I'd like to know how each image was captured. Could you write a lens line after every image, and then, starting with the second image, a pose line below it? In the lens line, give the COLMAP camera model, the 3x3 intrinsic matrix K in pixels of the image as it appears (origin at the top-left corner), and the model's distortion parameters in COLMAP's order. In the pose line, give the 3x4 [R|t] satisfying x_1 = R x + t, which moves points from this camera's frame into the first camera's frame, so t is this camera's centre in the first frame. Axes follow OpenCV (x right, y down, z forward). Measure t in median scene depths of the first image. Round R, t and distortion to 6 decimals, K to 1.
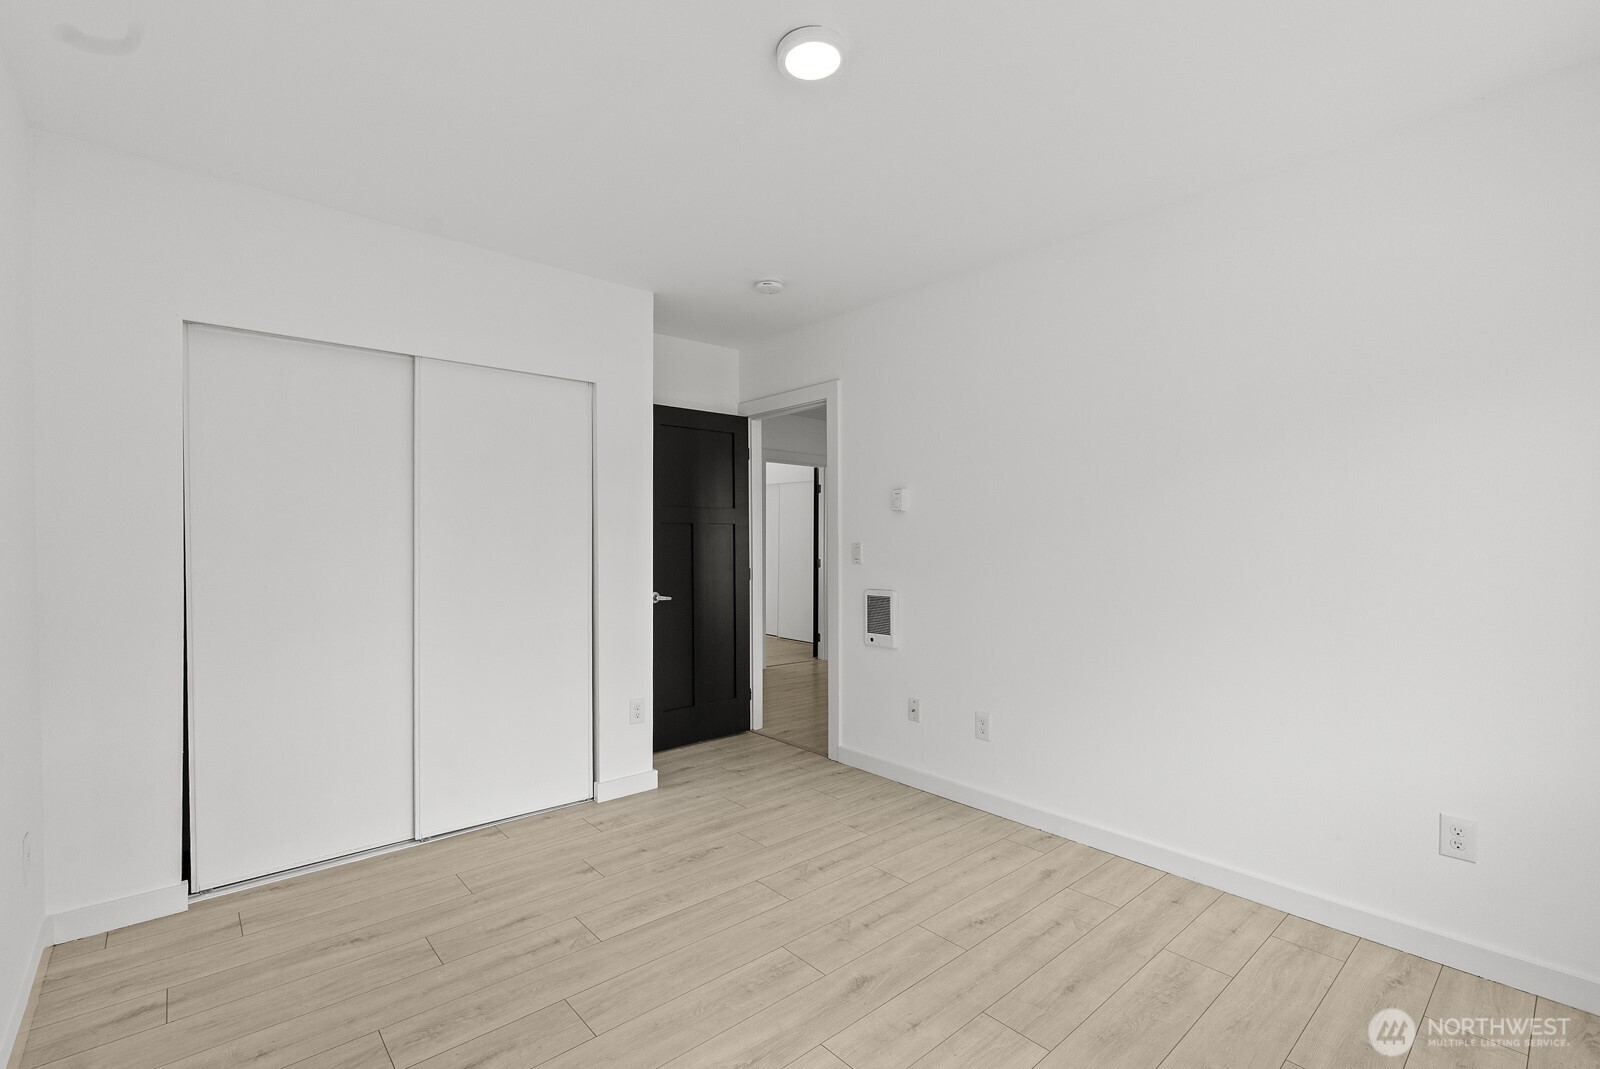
lens RADIAL K [[714.3, 0, 801.2], [0, 714.3, 536.0], [0, 0, 1]] dist [0.002912, -0.000530]
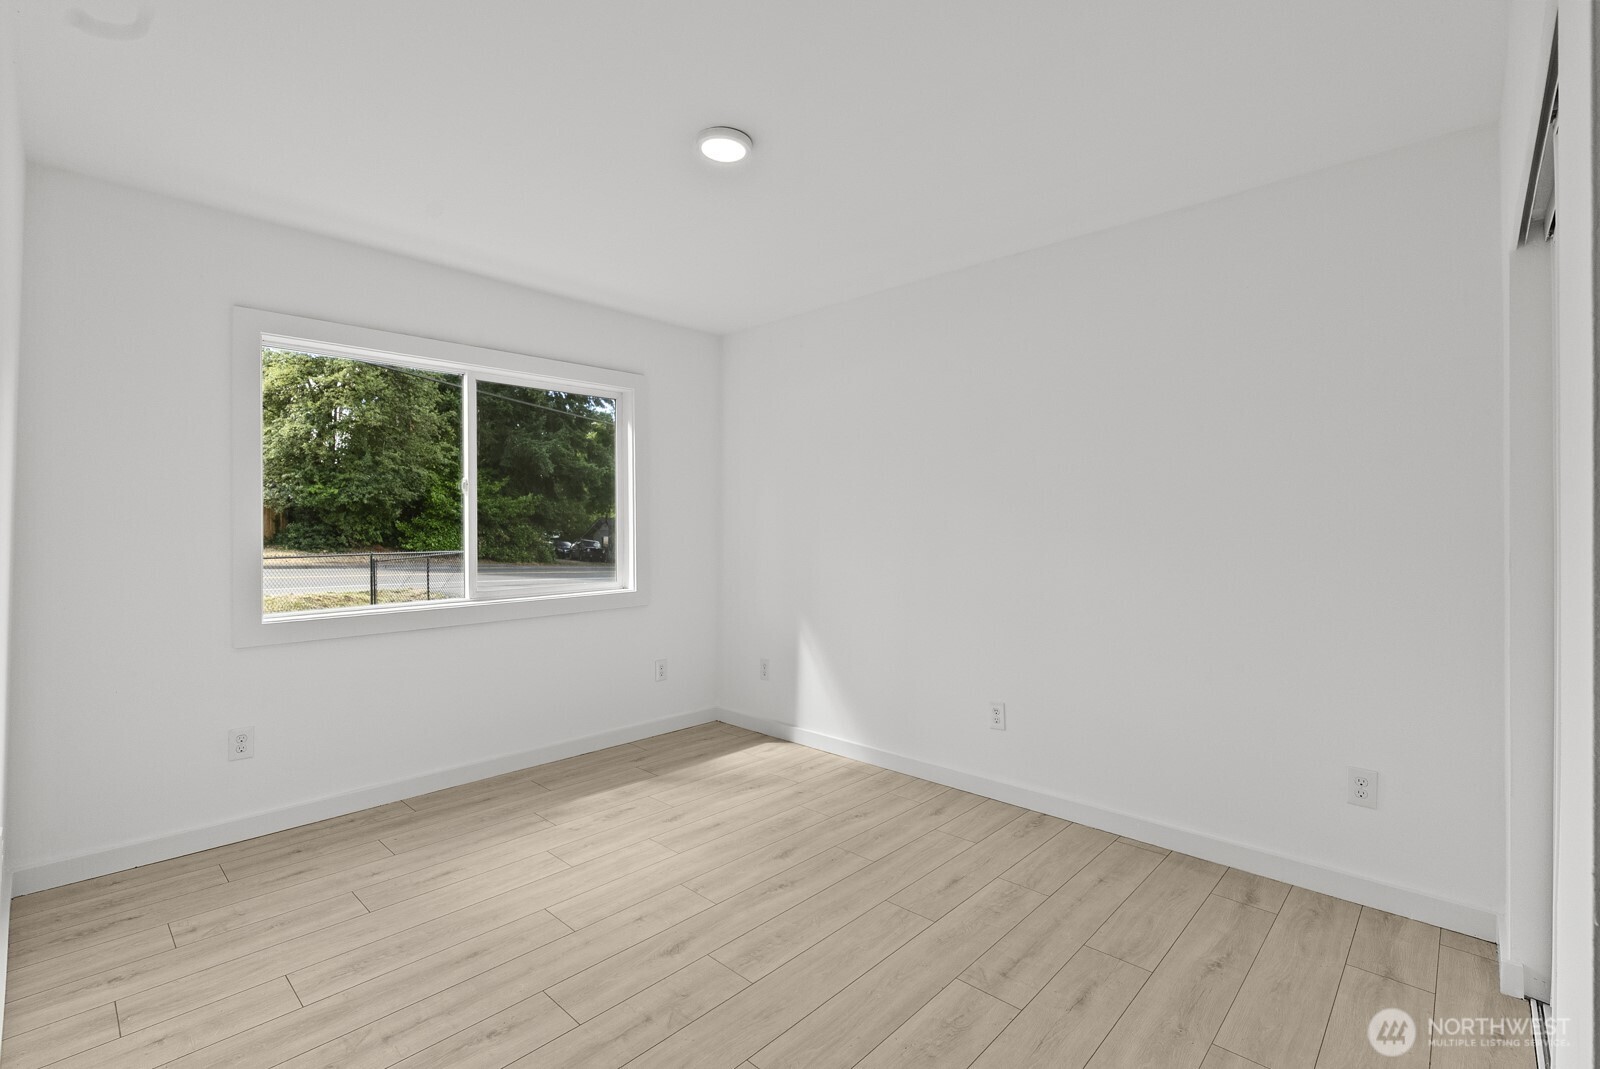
lens RADIAL K [[714.3, 0, 799.2], [0, 714.3, 533.2], [0, 0, 1]] dist [0.002912, -0.000530]
pose [[-0.995424, -0.003207, -0.095506, 0.003073], [-0.003538, 0.999988, 0.003300, 0.009468], [0.095495, 0.003623, -0.995423, 1.948430]]
